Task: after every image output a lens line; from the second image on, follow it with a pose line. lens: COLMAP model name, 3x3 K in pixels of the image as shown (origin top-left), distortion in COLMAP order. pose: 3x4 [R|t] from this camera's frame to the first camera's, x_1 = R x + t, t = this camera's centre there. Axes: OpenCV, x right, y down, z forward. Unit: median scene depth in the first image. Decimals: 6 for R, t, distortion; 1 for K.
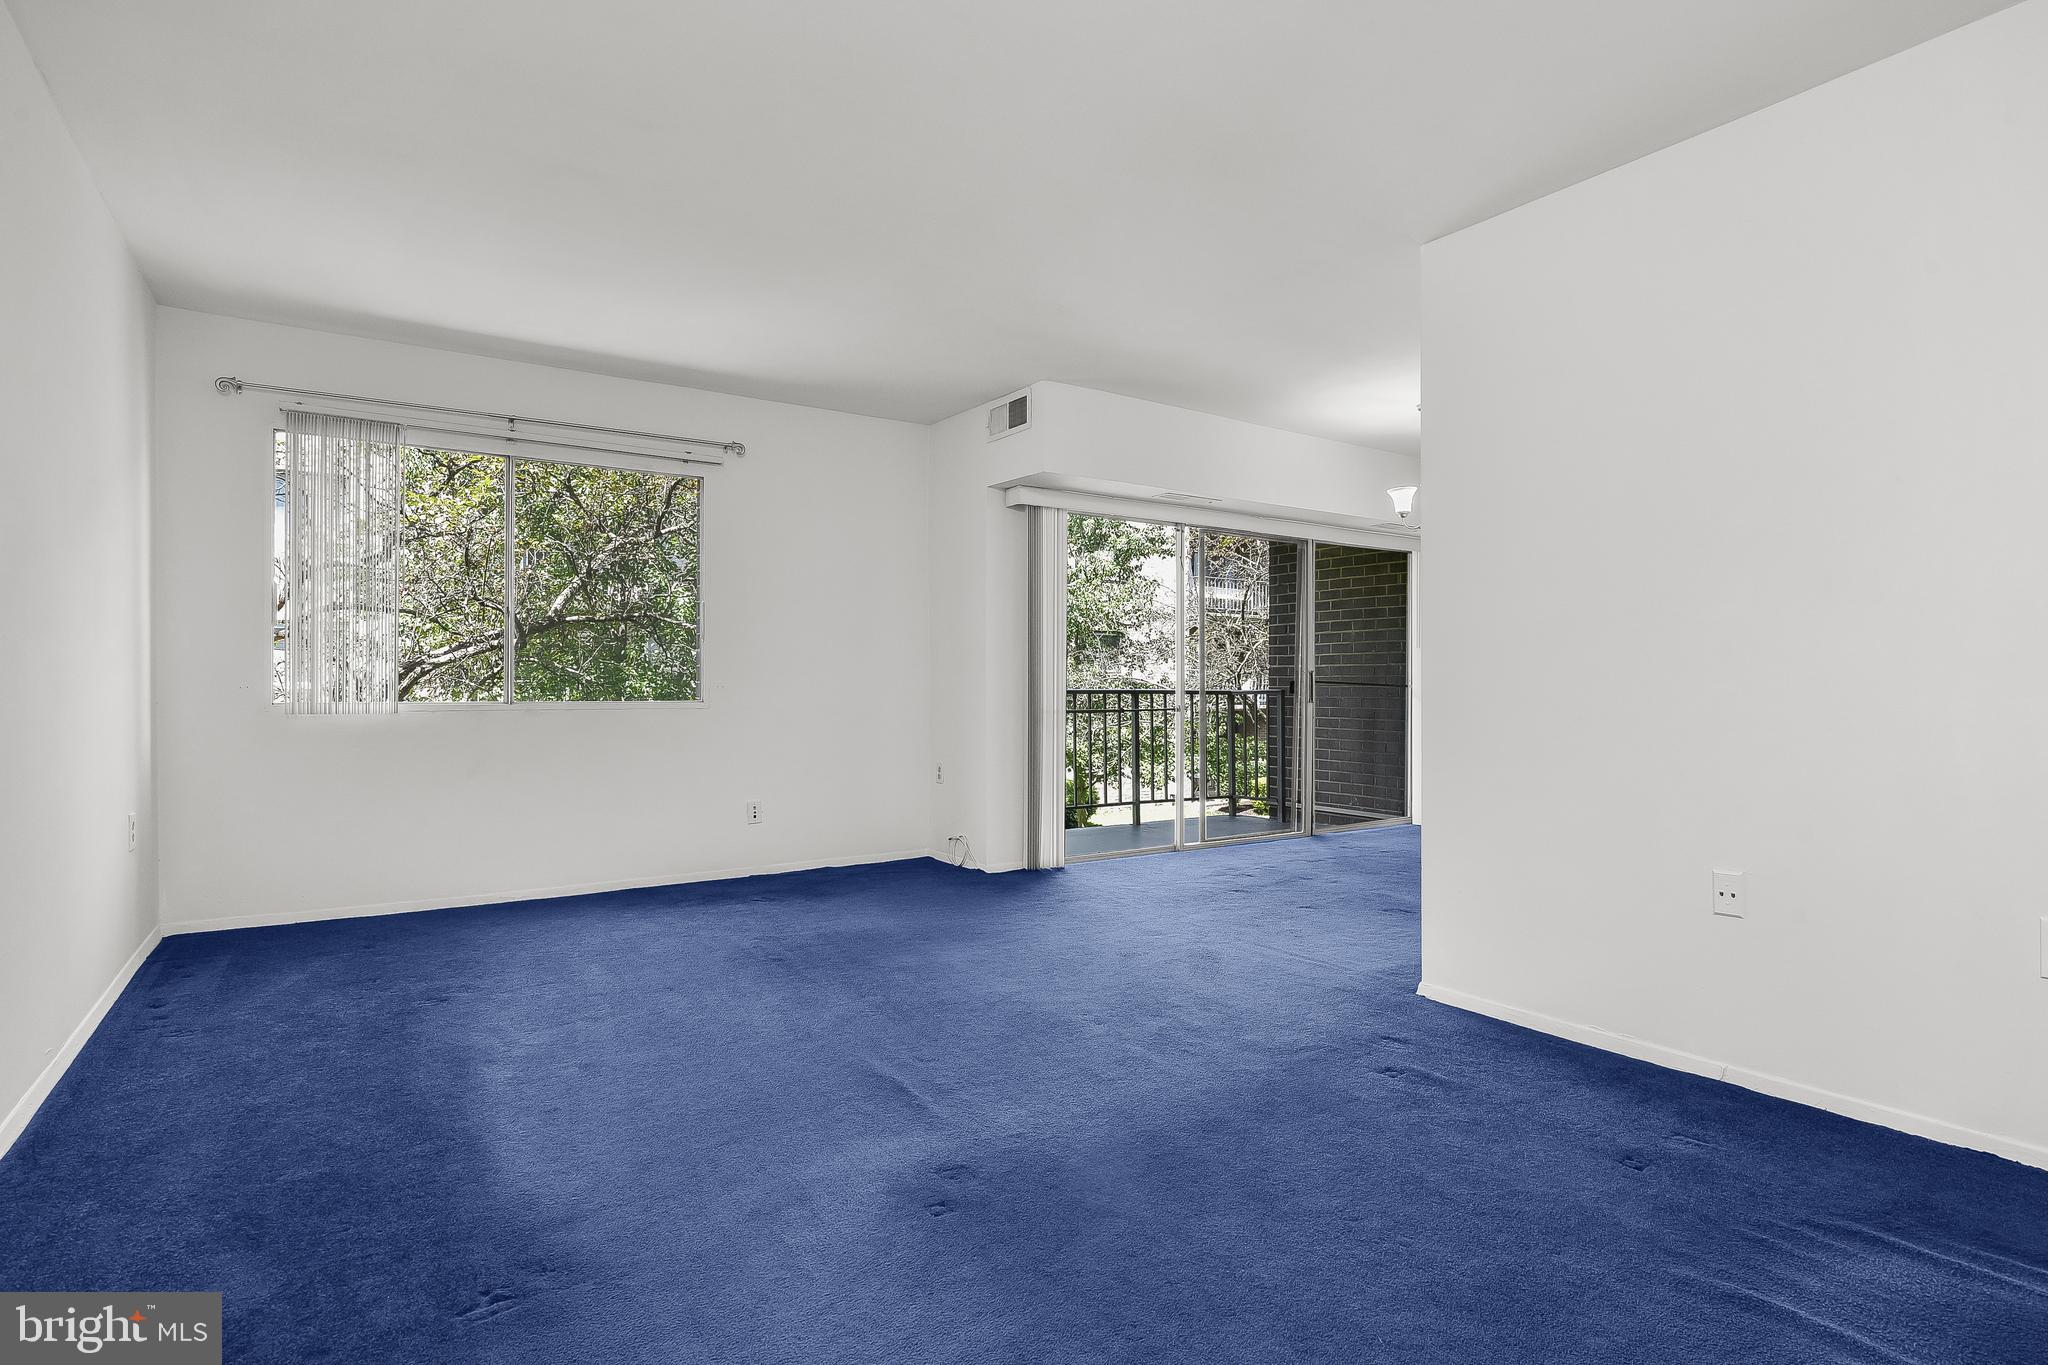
lens RADIAL K [[1024.2, 0, 1031.4], [0, 1024.2, 682.5], [0, 0, 1]] dist [-0.015078, 0.000300]
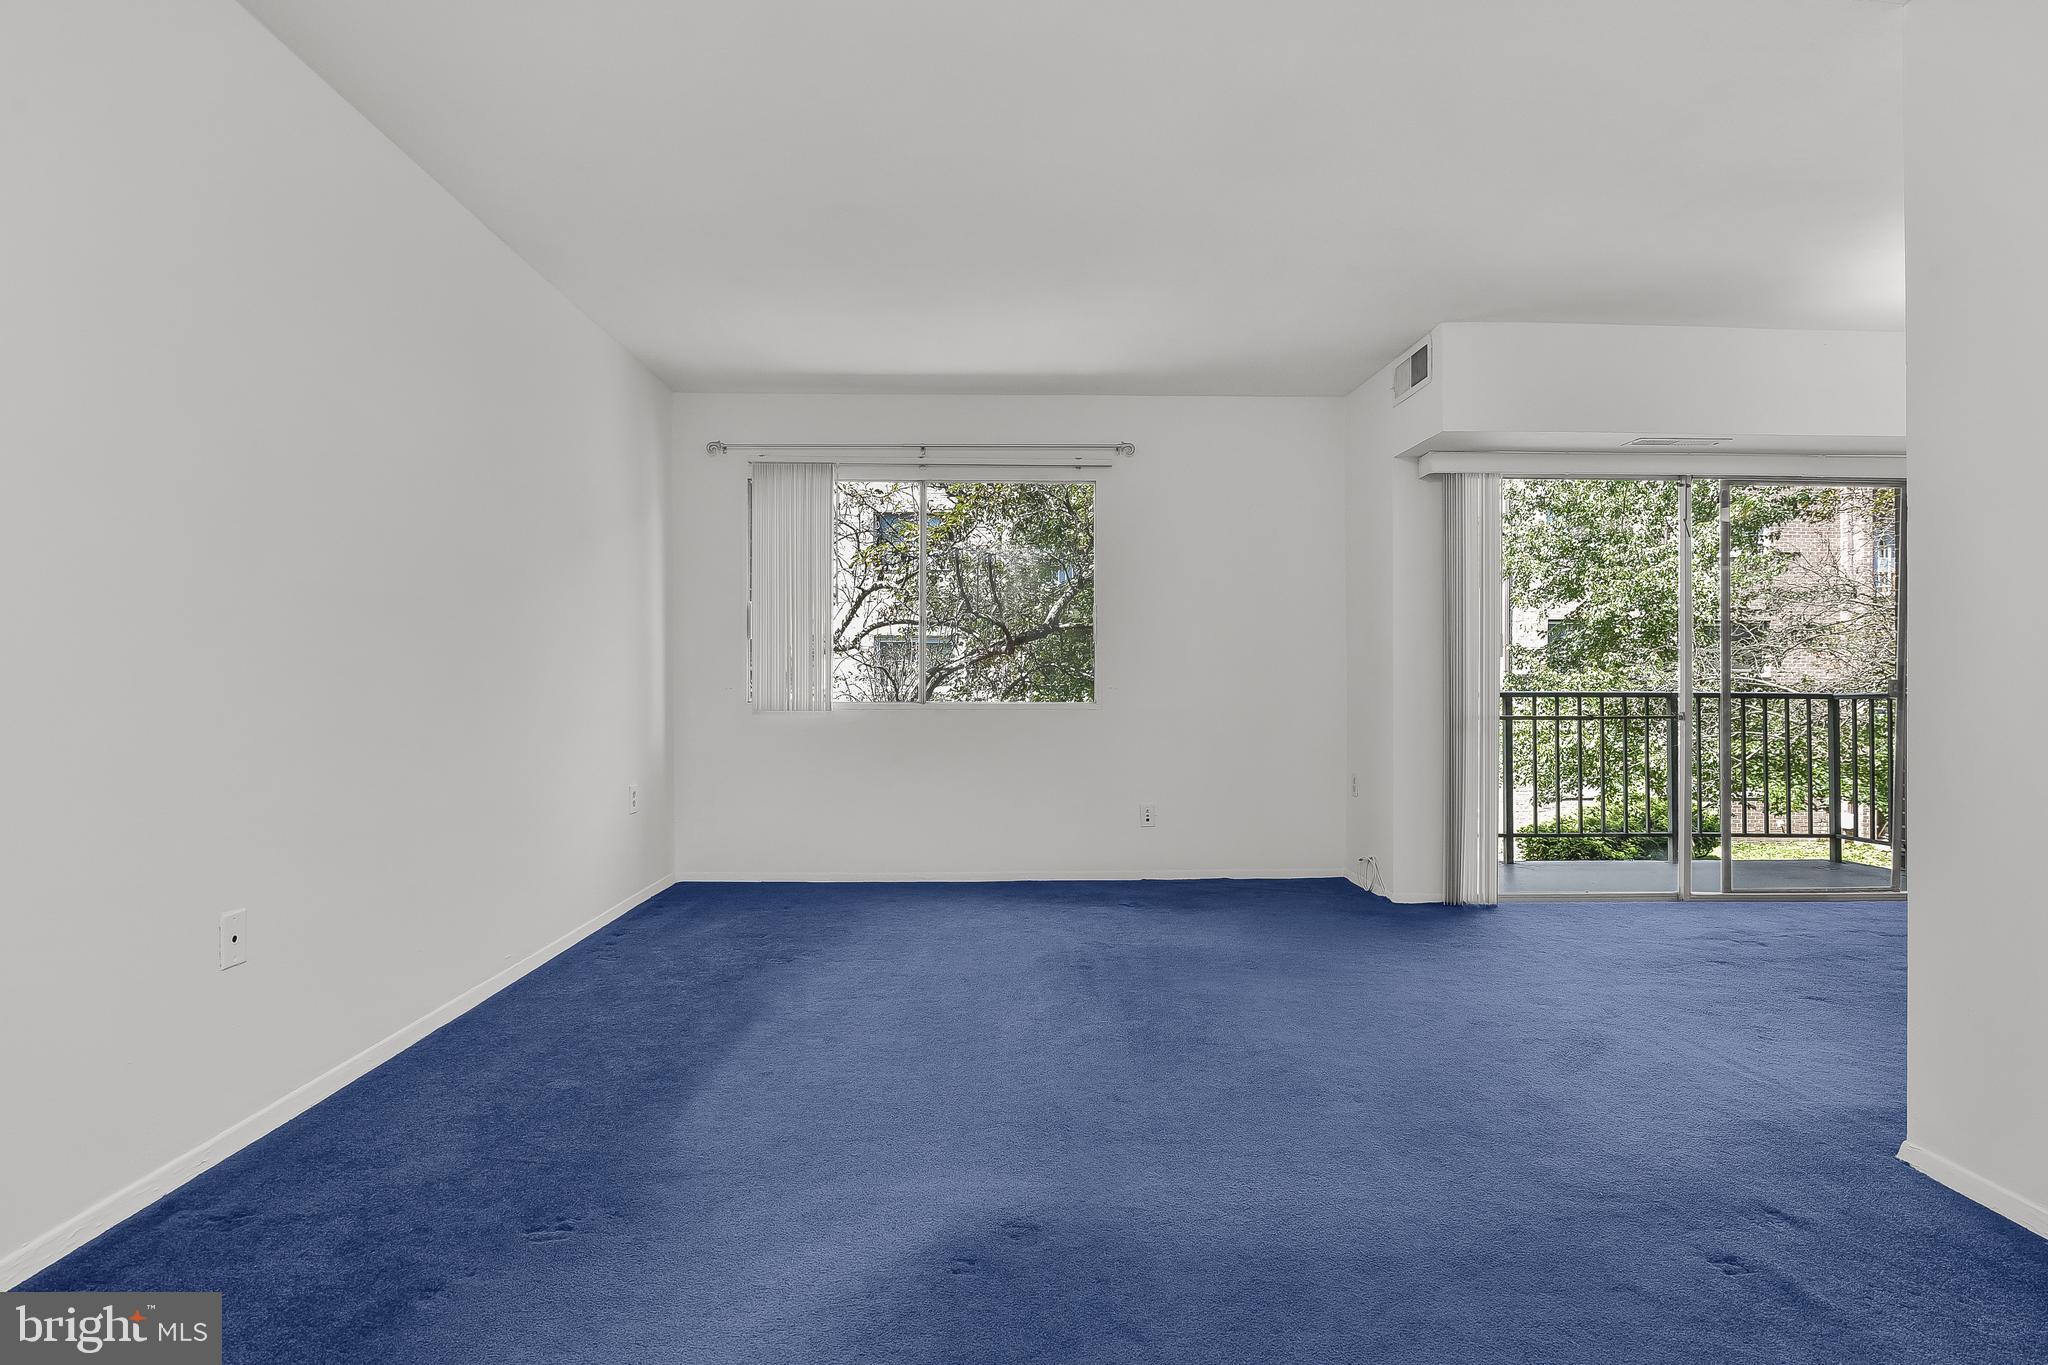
lens RADIAL K [[1031.2, 0, 1024.0], [0, 1031.2, 682.5], [0, 0, 1]] dist [-0.015514, 0.000092]
pose [[0.844733, -0.003692, -0.535175, 0.158982], [0.002259, 0.999992, -0.003332, 0.001894], [0.535183, 0.001605, 0.844735, 0.095660]]
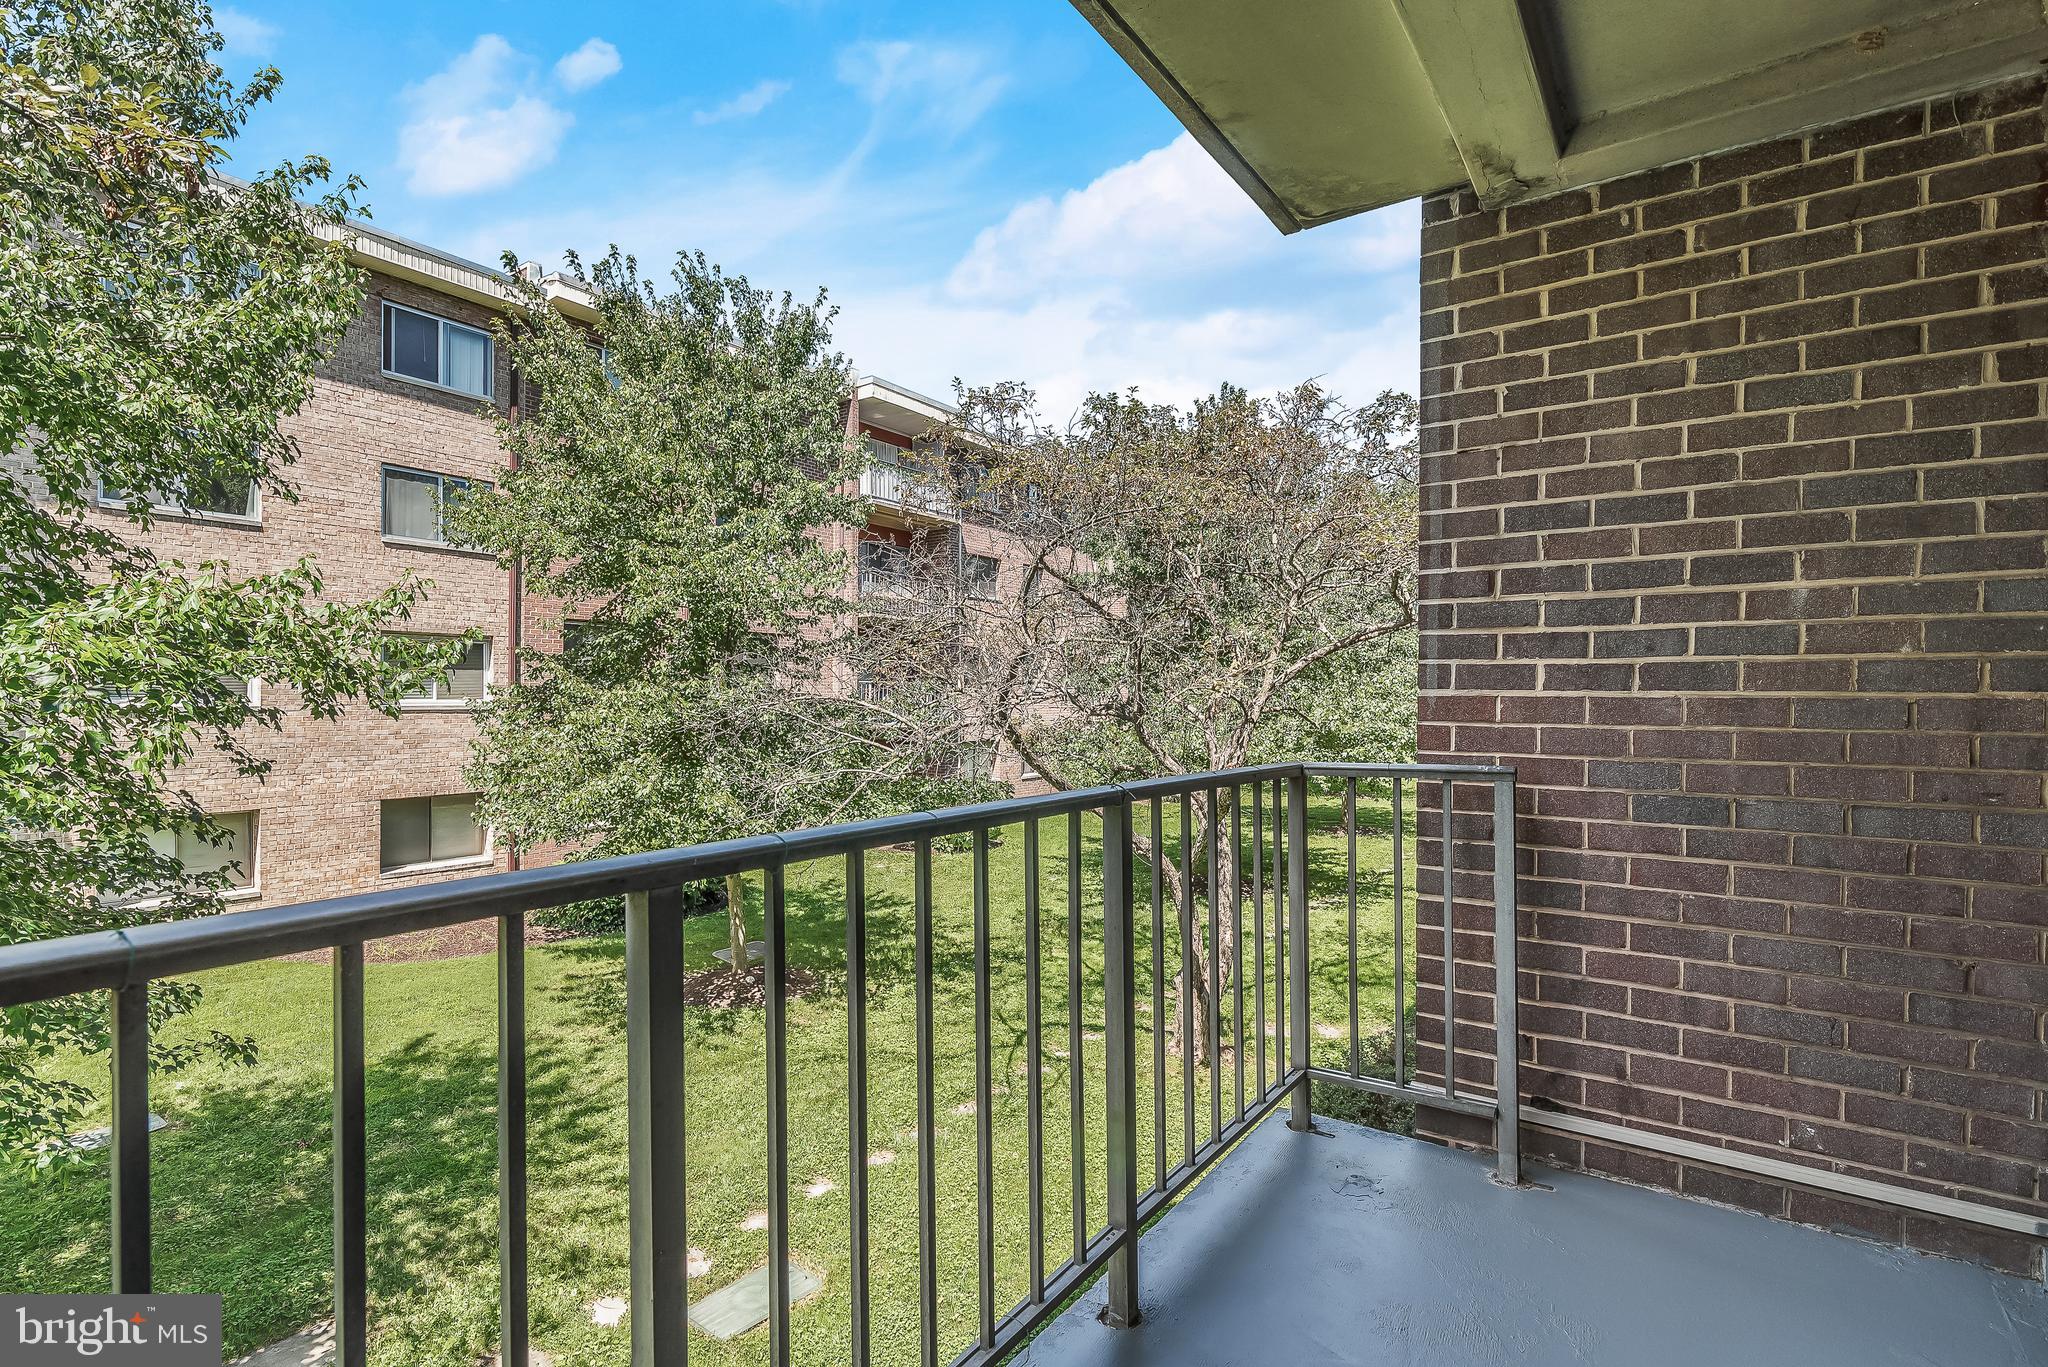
lens RADIAL K [[965.9, 0, 1022.6], [0, 965.9, 705.2], [0, 0, 1]] dist [-0.001476, -0.000565]
pose [[0.932811, 0.000979, 0.360363, -0.011881], [-0.006034, 0.999899, 0.012903, -0.024055], [-0.360314, -0.014211, 0.932723, 1.213904]]
